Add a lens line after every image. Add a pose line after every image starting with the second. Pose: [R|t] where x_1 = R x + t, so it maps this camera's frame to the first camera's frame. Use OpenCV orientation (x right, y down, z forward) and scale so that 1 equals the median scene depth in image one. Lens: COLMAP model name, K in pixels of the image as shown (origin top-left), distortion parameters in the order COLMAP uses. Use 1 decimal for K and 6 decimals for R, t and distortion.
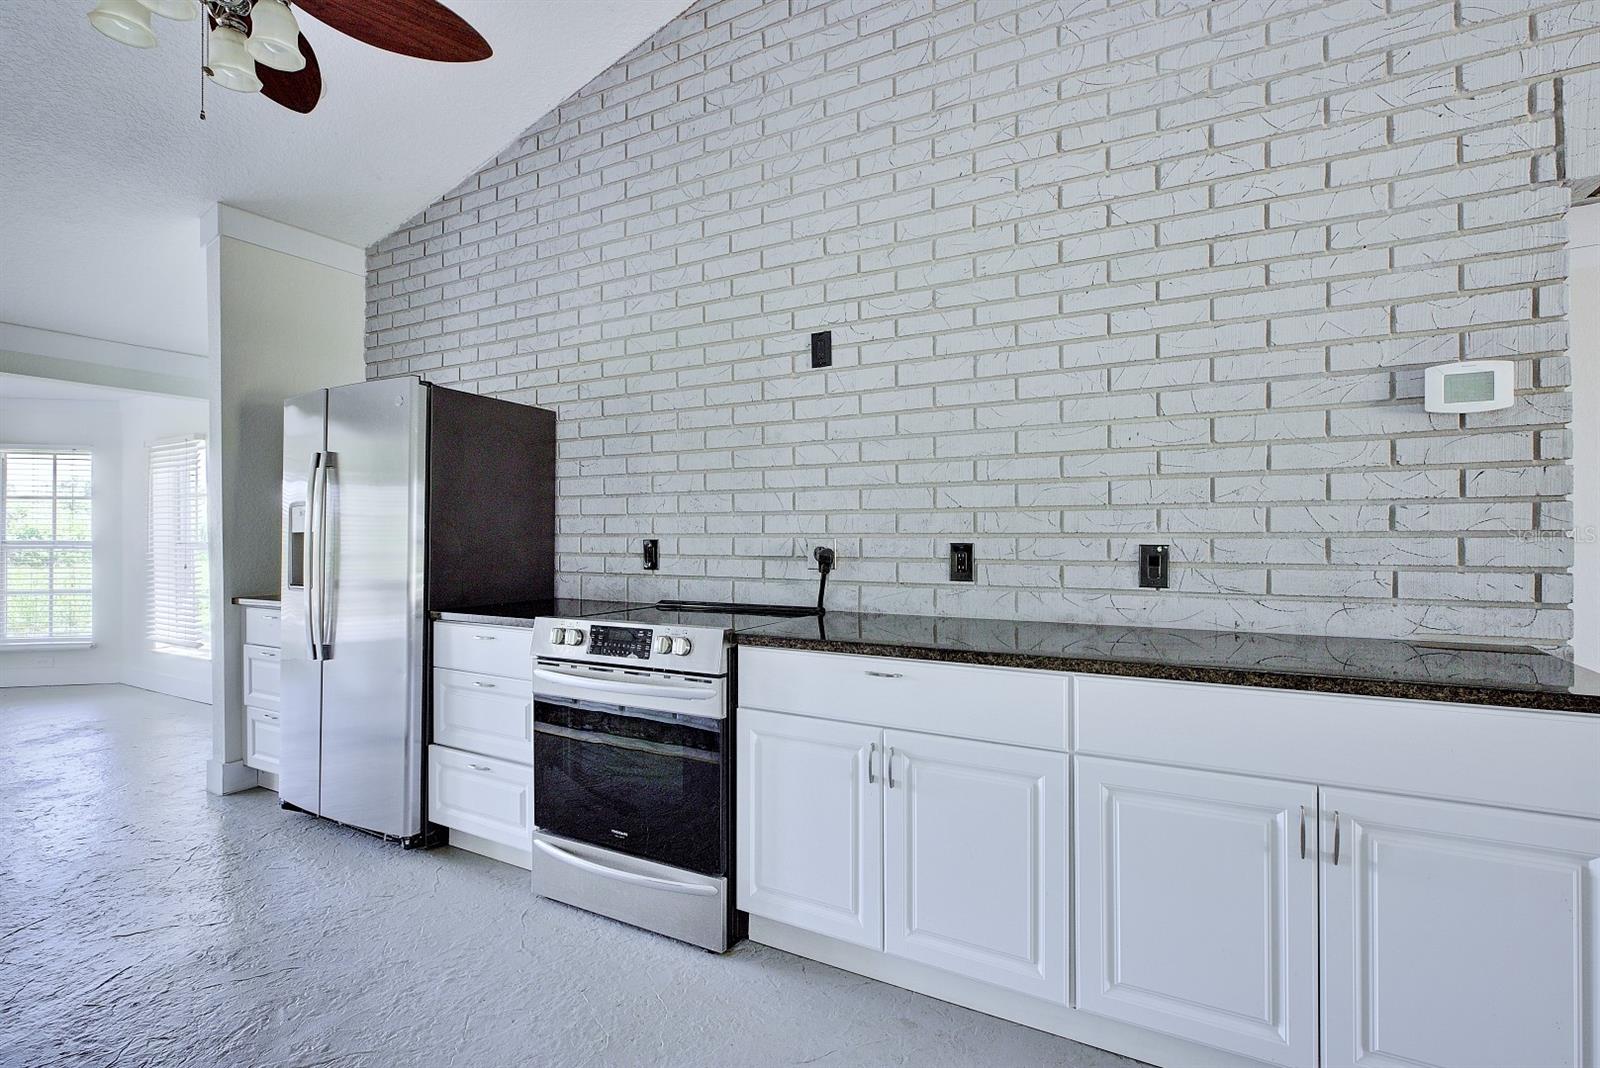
lens RADIAL K [[747.2, 0, 802.9], [0, 747.2, 531.7], [0, 0, 1]] dist [-0.009686, -0.000455]
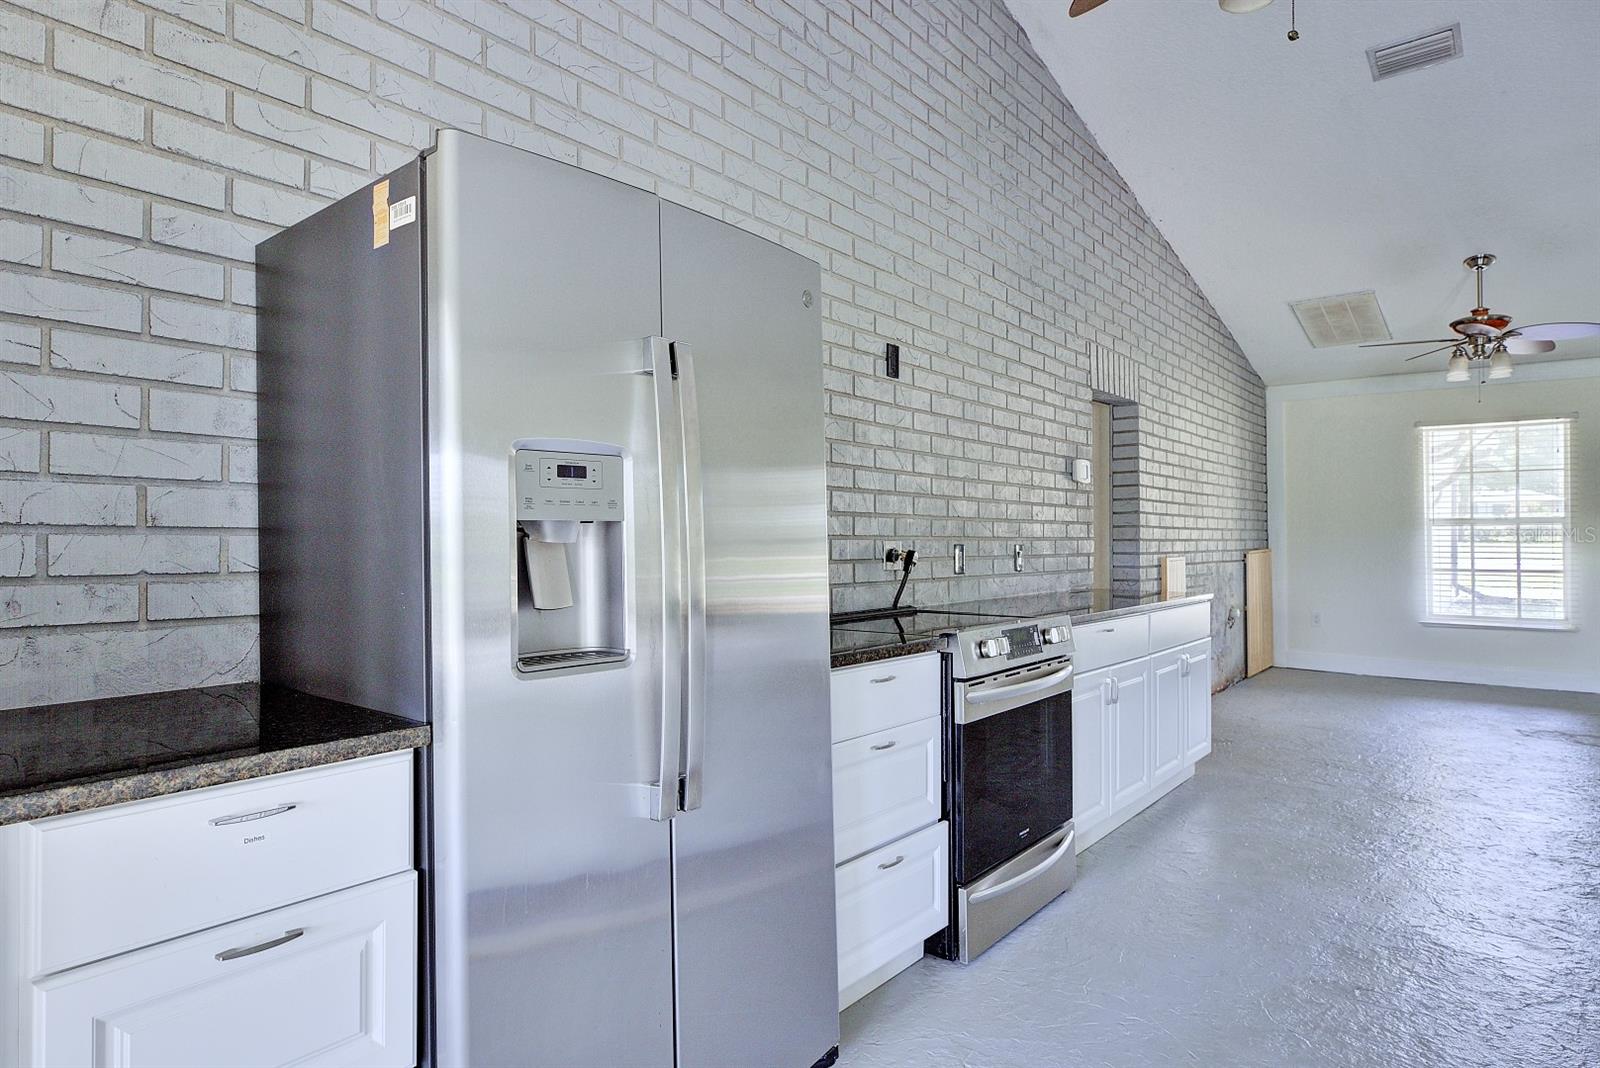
lens RADIAL K [[921.5, 0, 799.1], [0, 921.5, 537.0], [0, 0, 1]] dist [-0.016515, 0.000536]
pose [[0.165852, 0.011760, 0.986081, -1.325854], [0.003310, 0.999917, -0.012482, 0.020042], [-0.986145, 0.005334, 0.165799, 0.956805]]
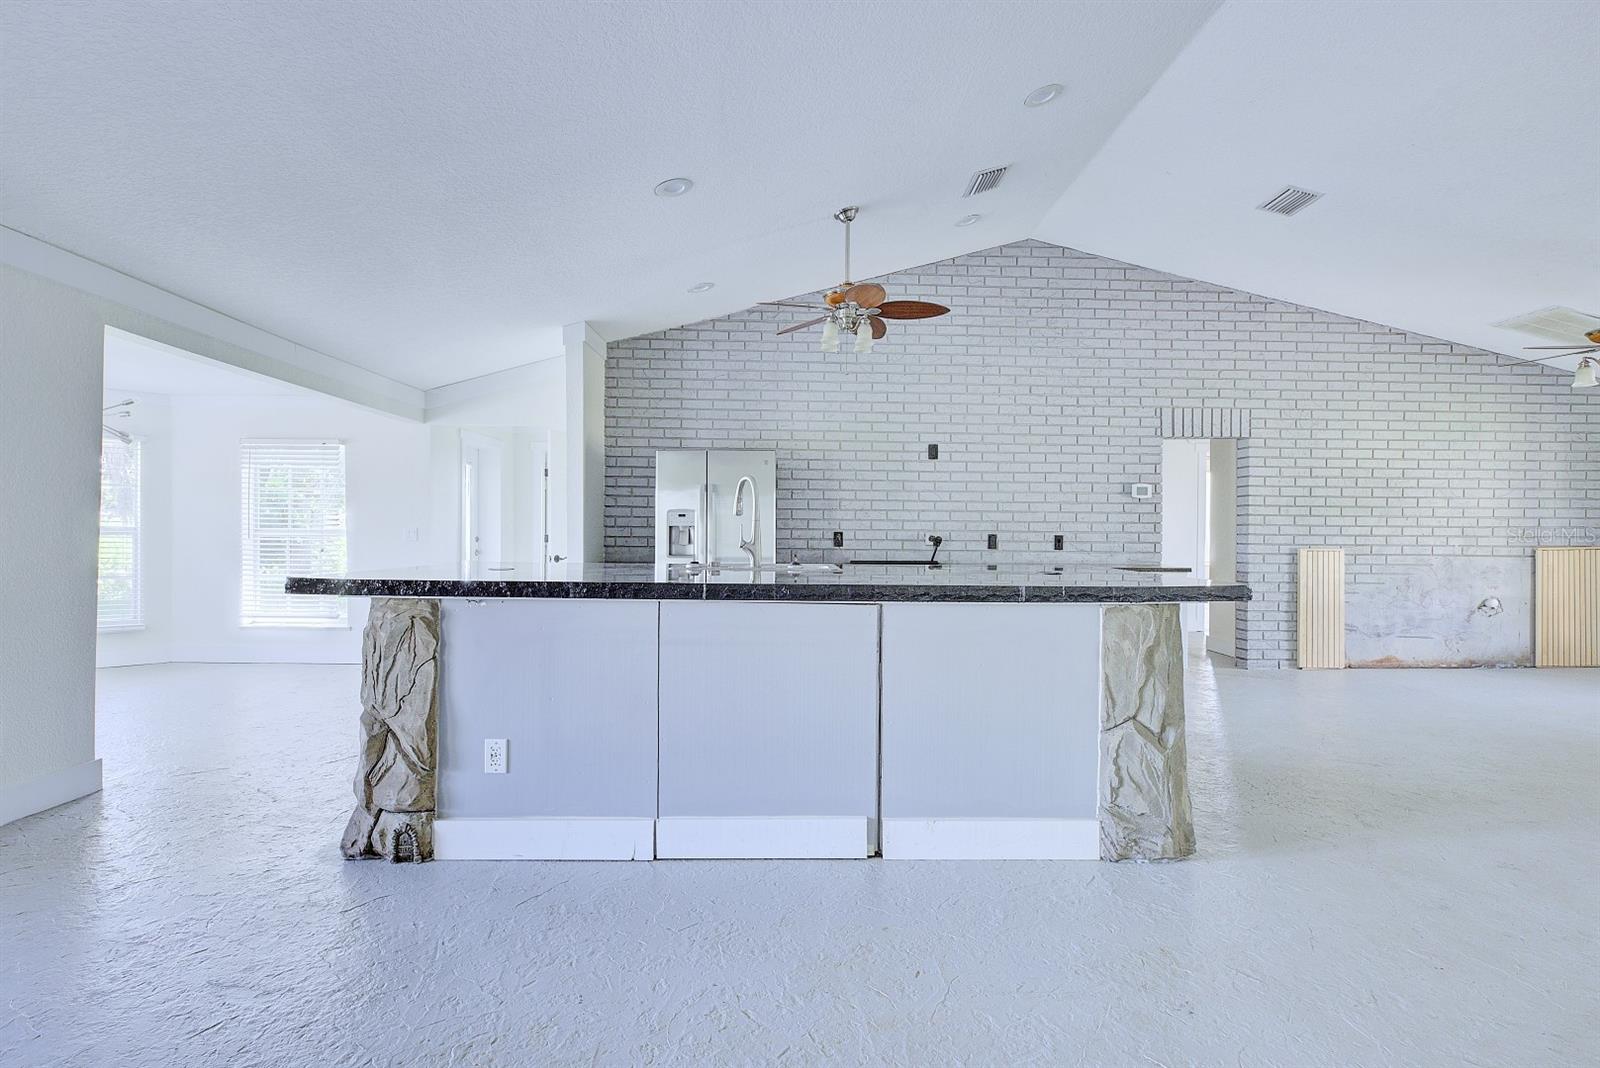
lens RADIAL K [[747.2, 0, 799.4], [0, 747.2, 538.8], [0, 0, 1]] dist [-0.009686, -0.000455]
pose [[0.861041, 0.011356, 0.508409, -1.602184], [-0.013047, 0.999915, -0.000239, 0.037751], [-0.508368, -0.006428, 0.861116, -0.853169]]
